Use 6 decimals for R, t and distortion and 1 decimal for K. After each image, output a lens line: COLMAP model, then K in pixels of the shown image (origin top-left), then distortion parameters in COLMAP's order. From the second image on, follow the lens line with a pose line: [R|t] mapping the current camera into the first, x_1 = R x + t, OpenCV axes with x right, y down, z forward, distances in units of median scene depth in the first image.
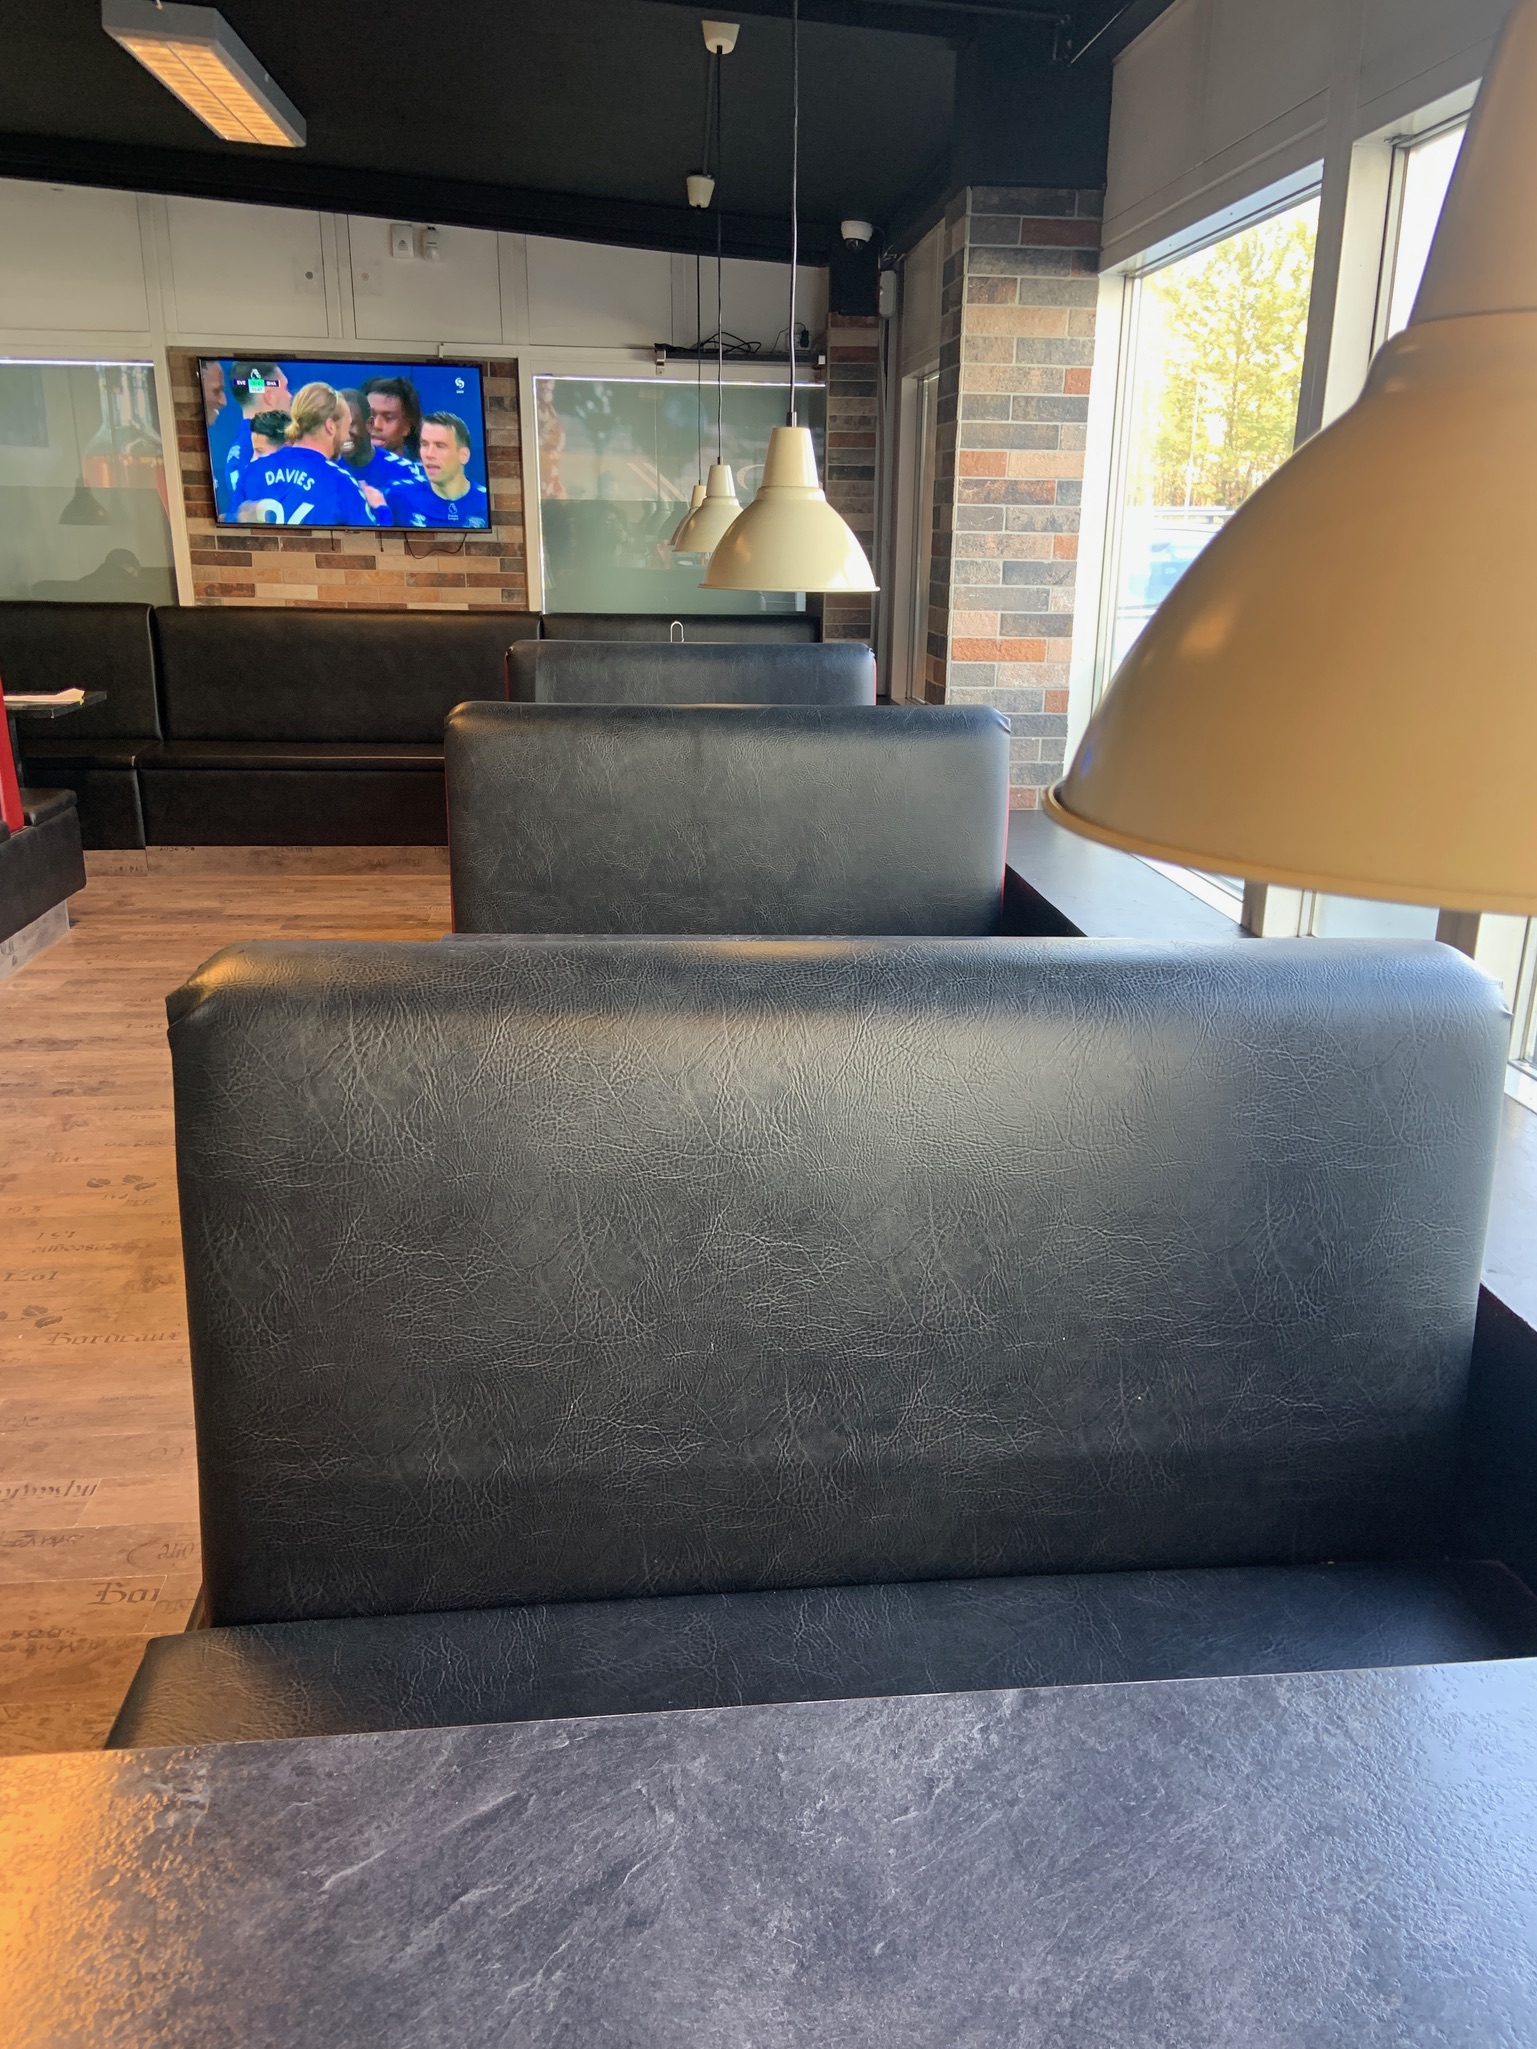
lens RADIAL K [[1540.6, 0, 793.4], [0, 1540.6, 1010.9], [0, 0, 1]] dist [0.116625, -0.143607]
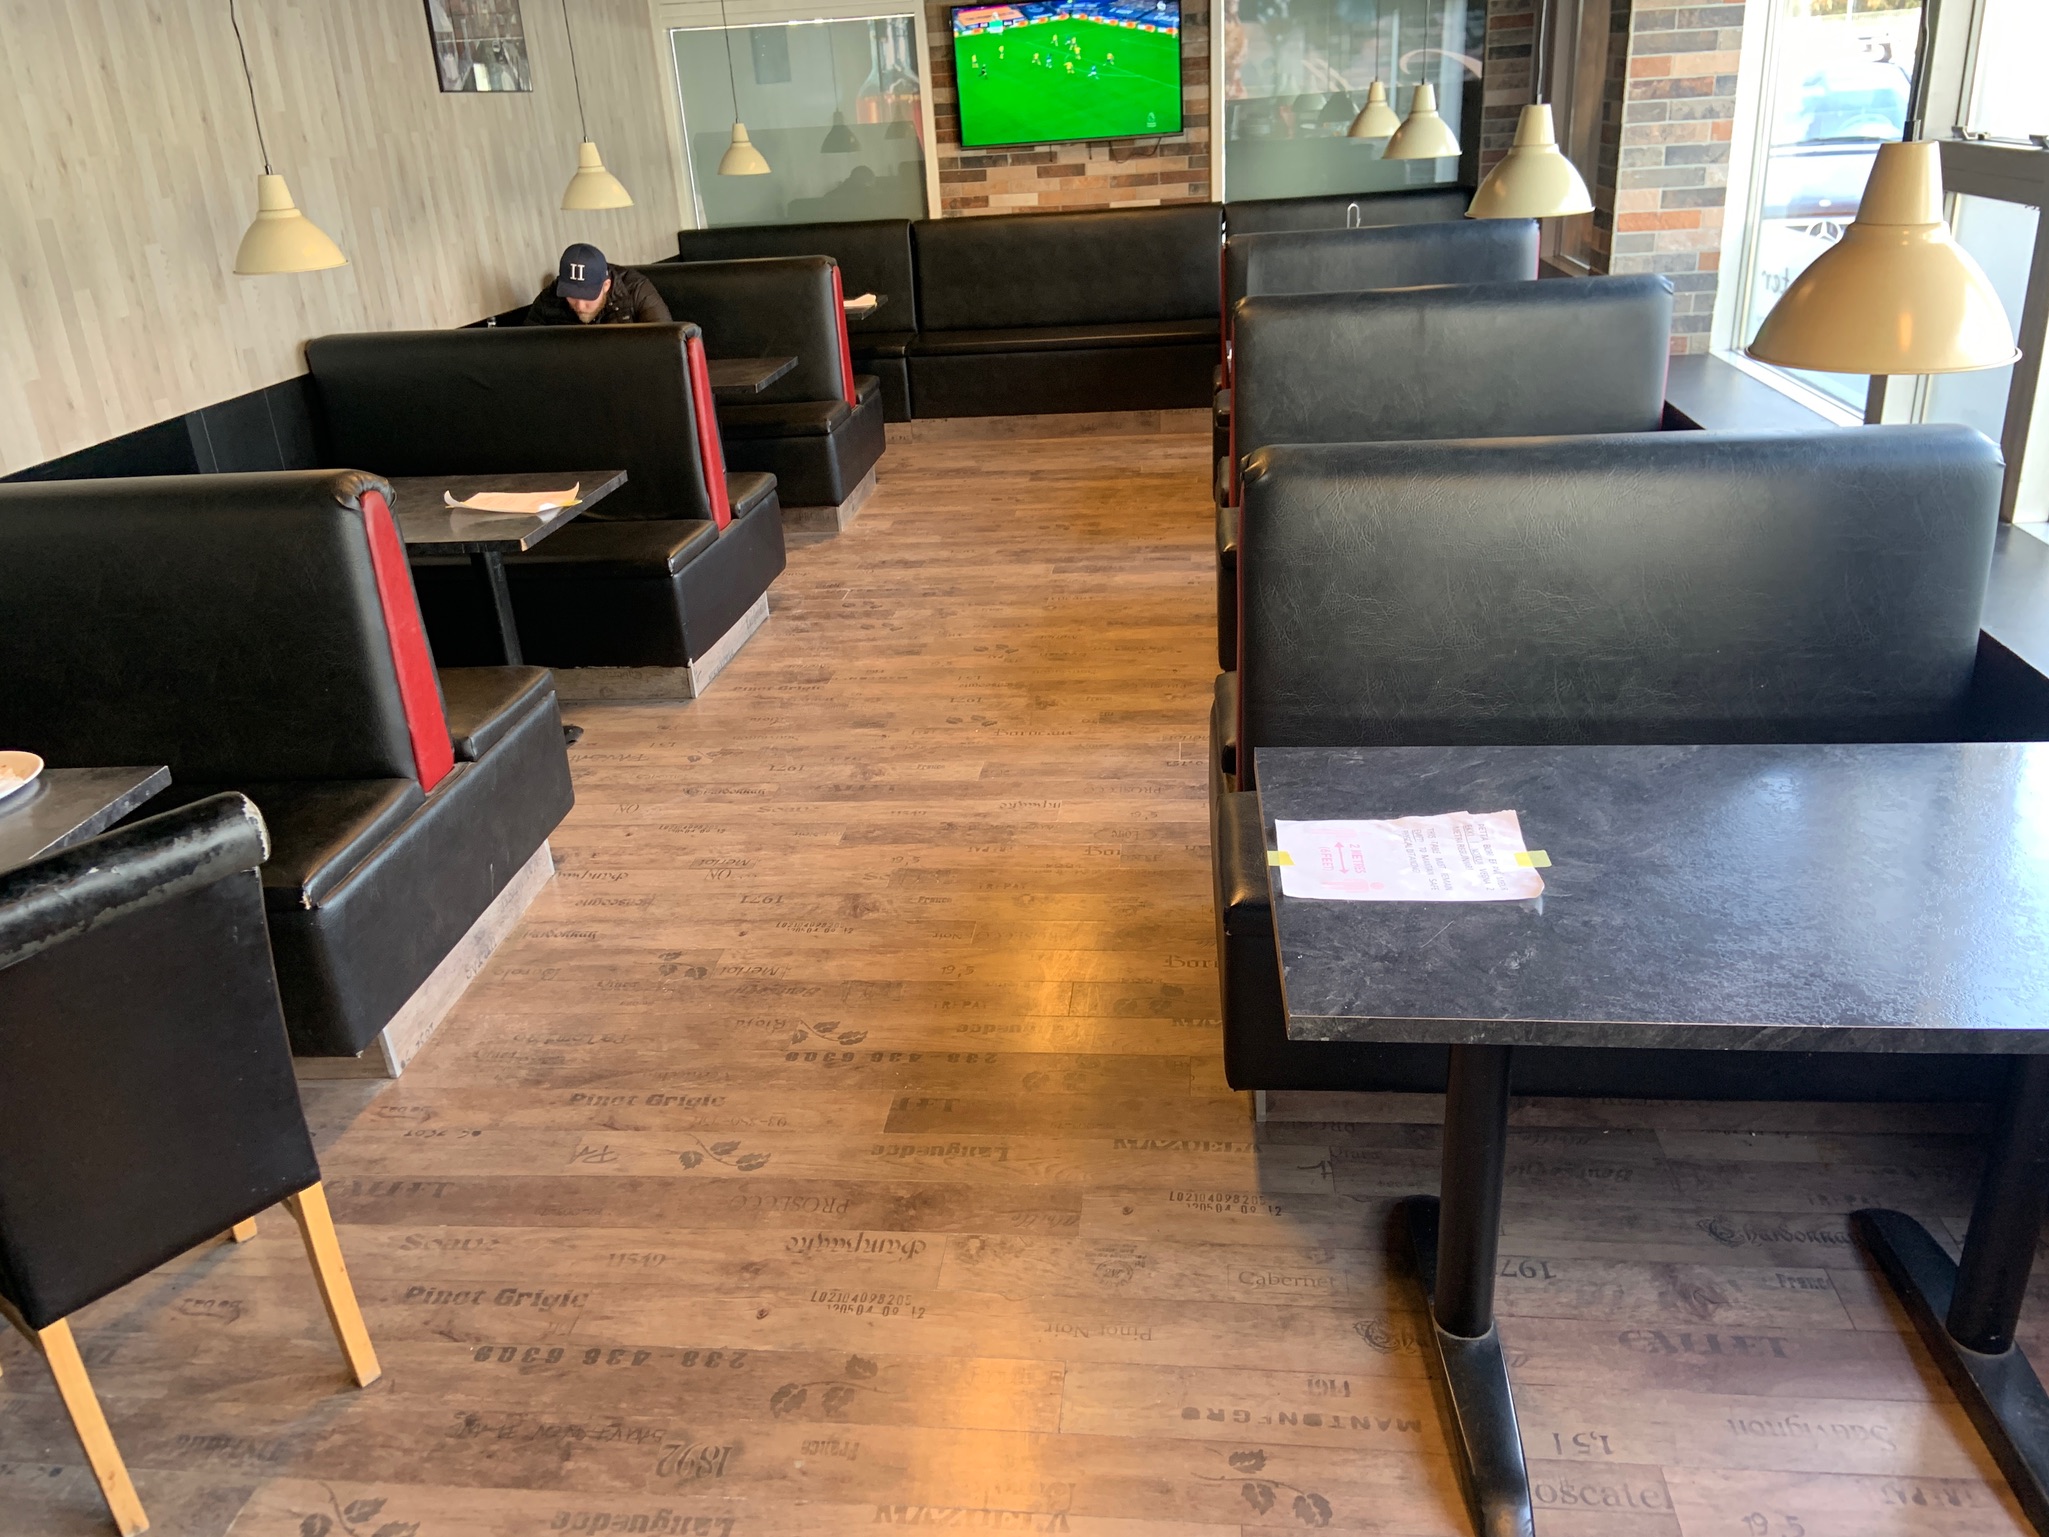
lens RADIAL K [[1540.6, 0, 1019.4], [0, 1540.6, 730.9], [0, 0, 1]] dist [0.116625, -0.143607]
pose [[0.974496, 0.014442, -0.223940, -0.075908], [0.006986, 0.995491, 0.094600, 0.044655], [0.224296, -0.093751, 0.970001, -0.350630]]
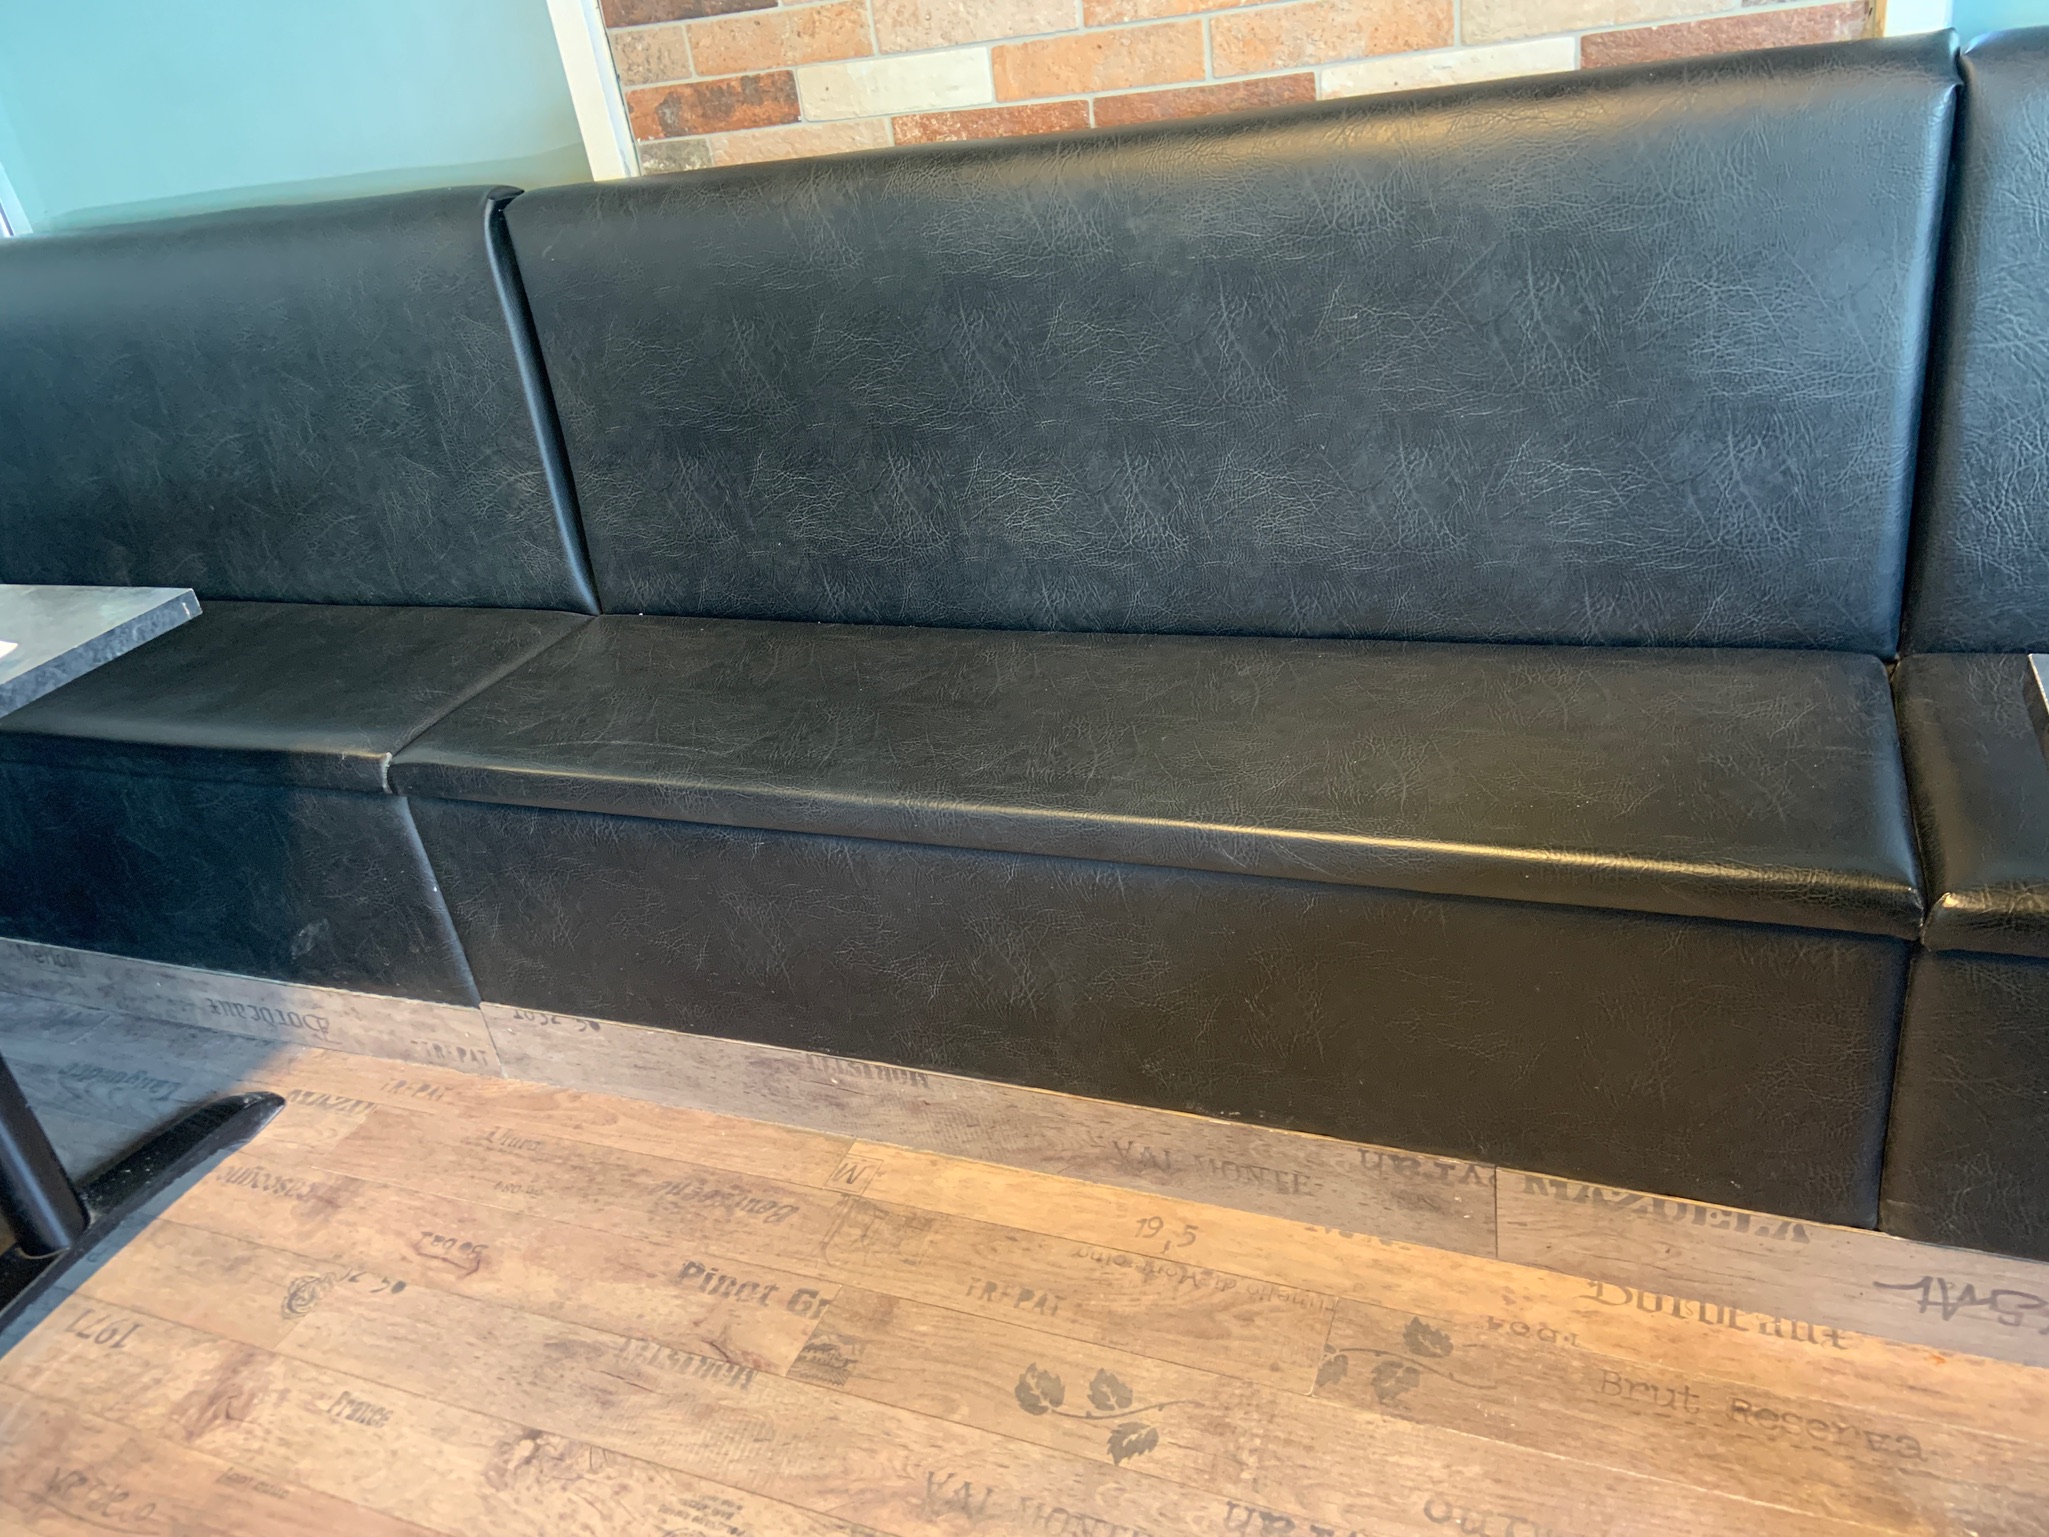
lens RADIAL K [[1540.6, 0, 1023.9], [0, 1540.6, 736.5], [0, 0, 1]] dist [0.116625, -0.143607]
pose [[0.868720, 0.090909, -0.486890, -0.276862], [0.006935, 0.980683, 0.195480, -0.362330], [0.495256, -0.173194, 0.851308, 1.309865]]
